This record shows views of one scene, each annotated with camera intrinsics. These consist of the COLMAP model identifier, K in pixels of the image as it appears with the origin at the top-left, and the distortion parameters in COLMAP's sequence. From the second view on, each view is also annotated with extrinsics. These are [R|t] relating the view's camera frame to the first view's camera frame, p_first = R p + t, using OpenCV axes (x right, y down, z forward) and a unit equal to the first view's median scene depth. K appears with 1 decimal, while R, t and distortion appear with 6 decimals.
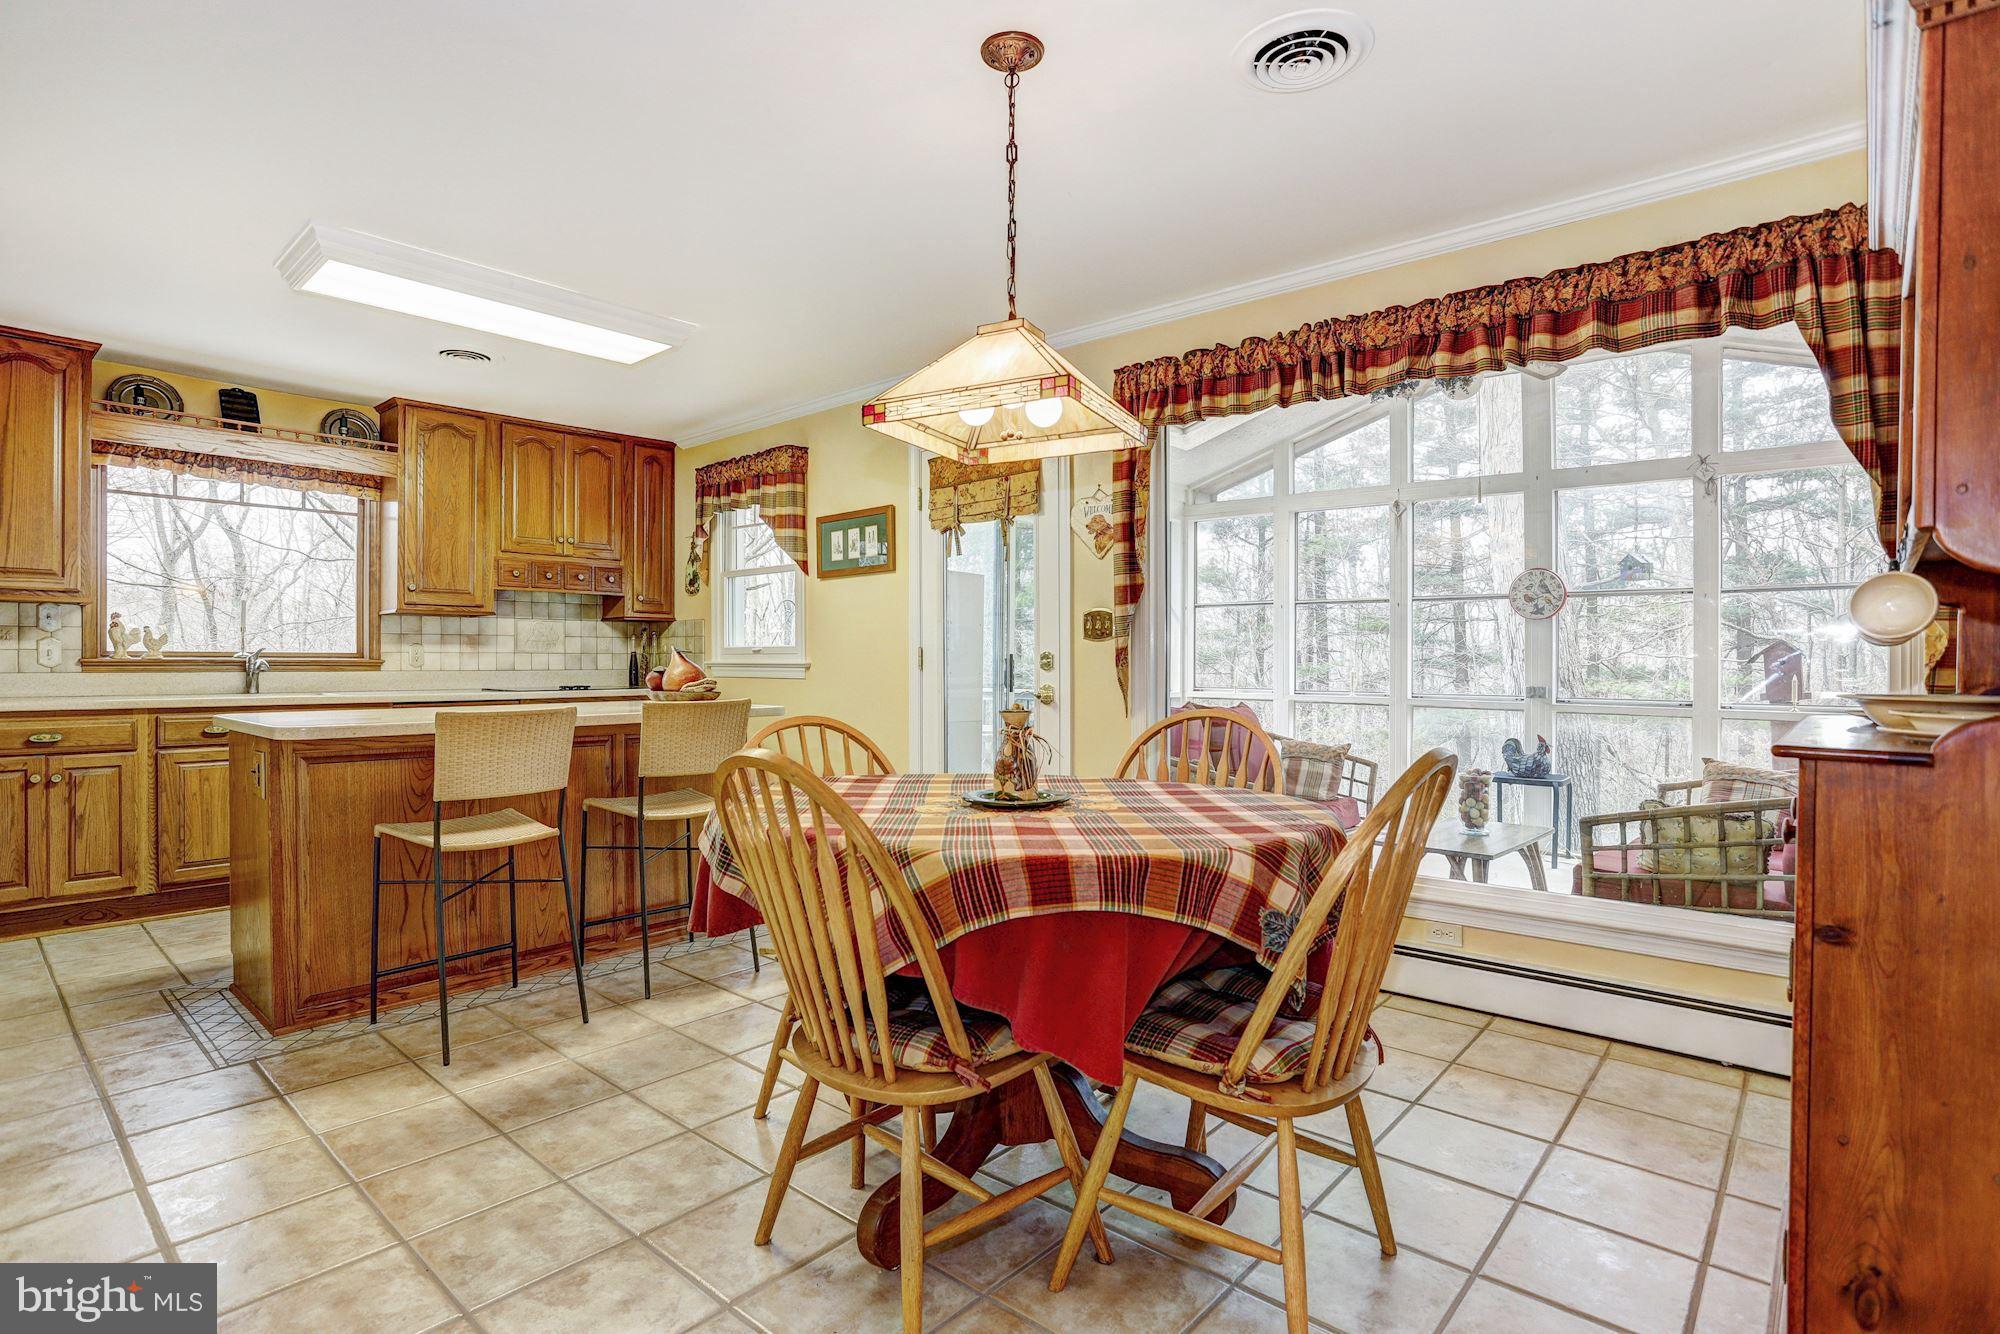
lens RADIAL K [[989.9, 0, 984.7], [0, 989.9, 664.0], [0, 0, 1]] dist [-0.044543, 0.000605]
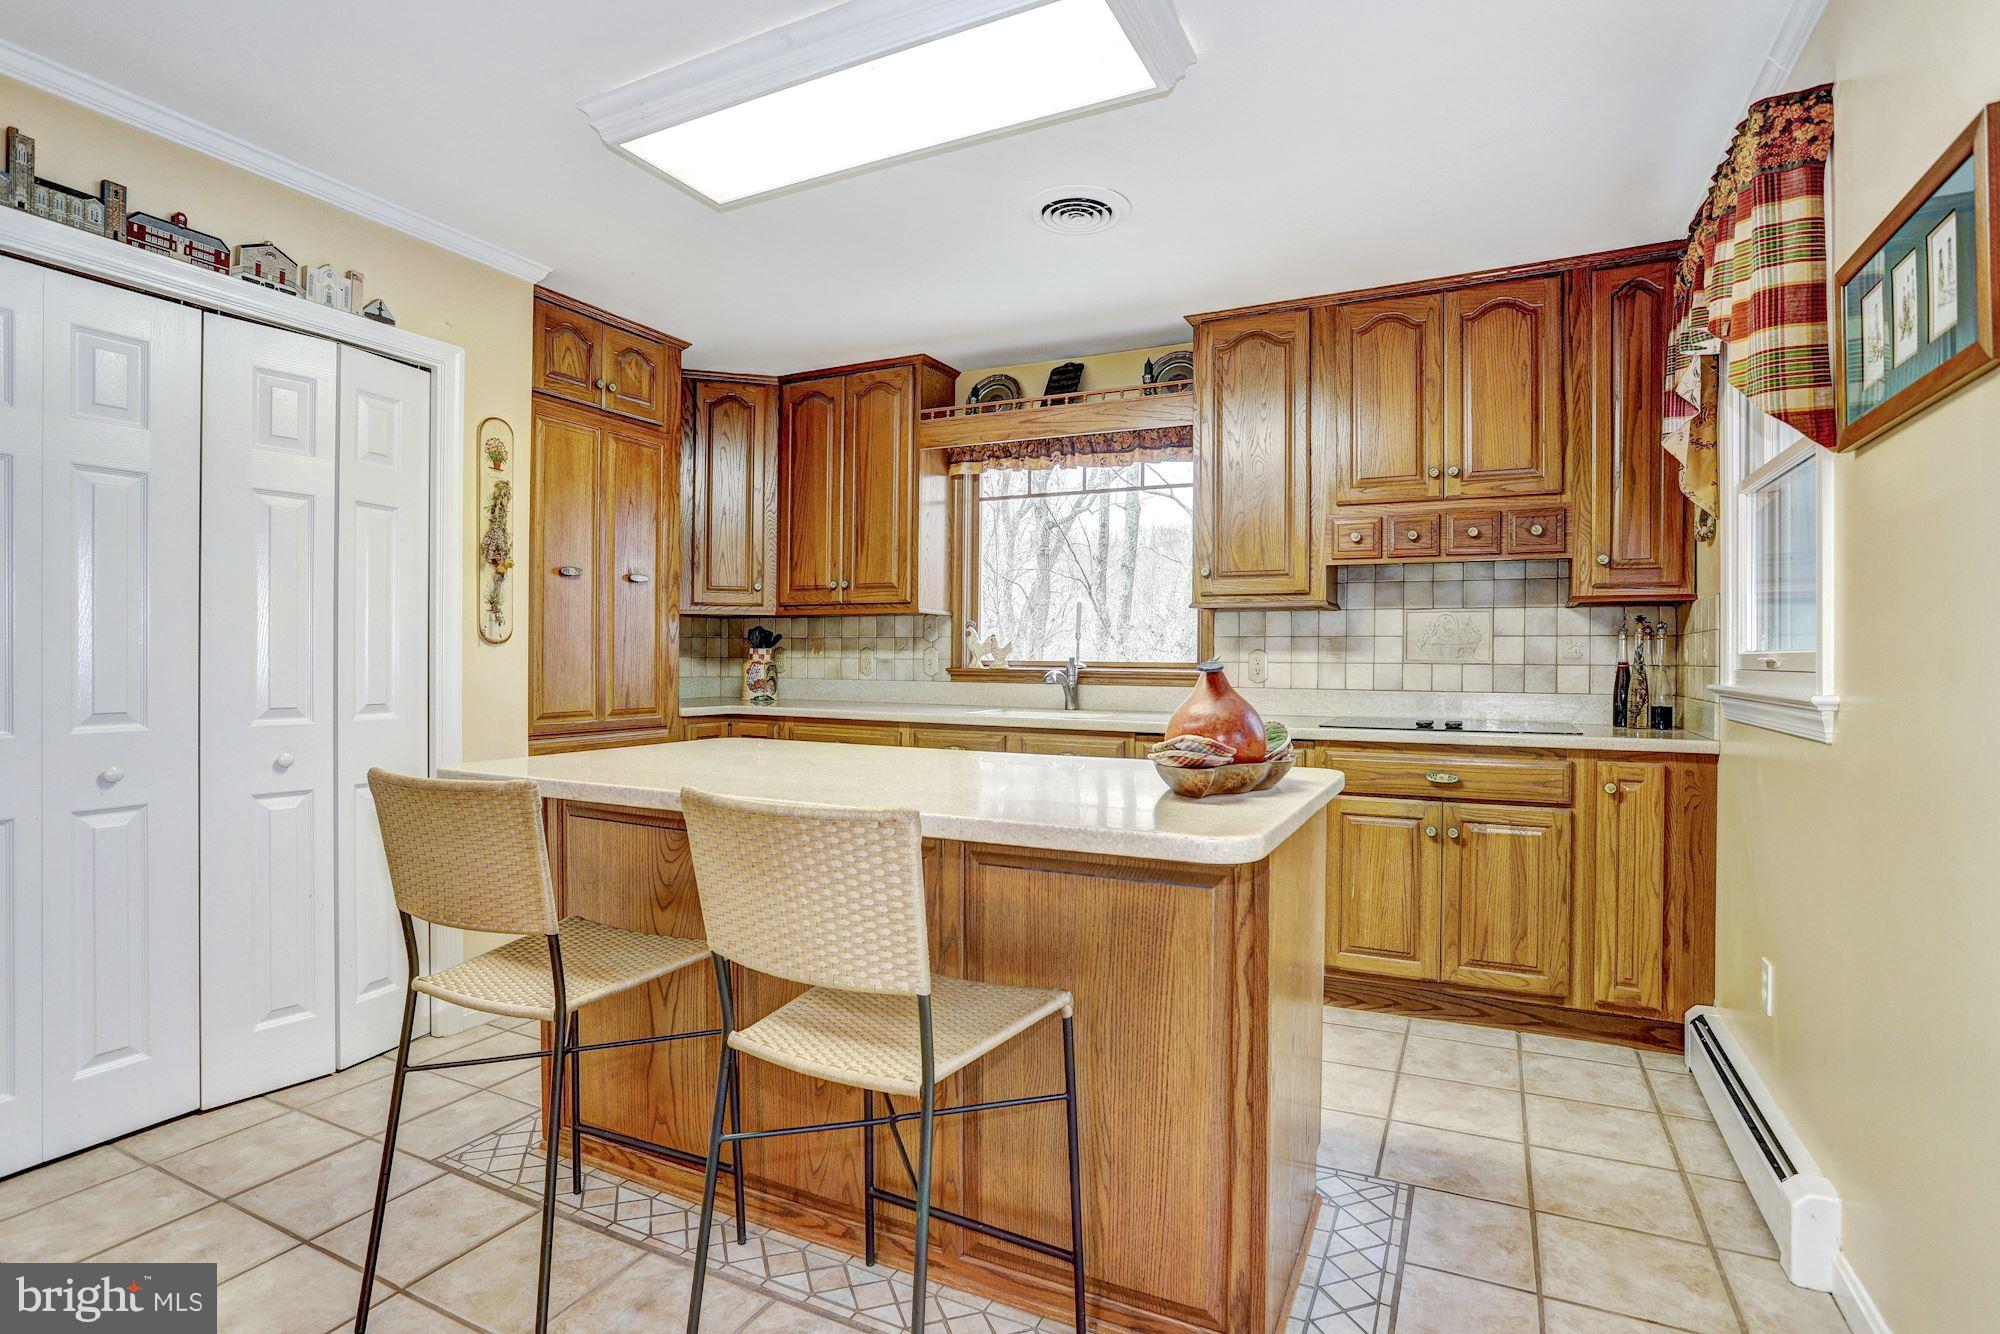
lens RADIAL K [[989.9, 0, 984.7], [0, 989.9, 664.0], [0, 0, 1]] dist [-0.044543, 0.000605]
pose [[0.267353, 0.003581, -0.963592, 0.065054], [-0.010447, 0.999945, 0.000818, -0.008938], [0.963542, 0.009848, 0.267376, 0.595316]]
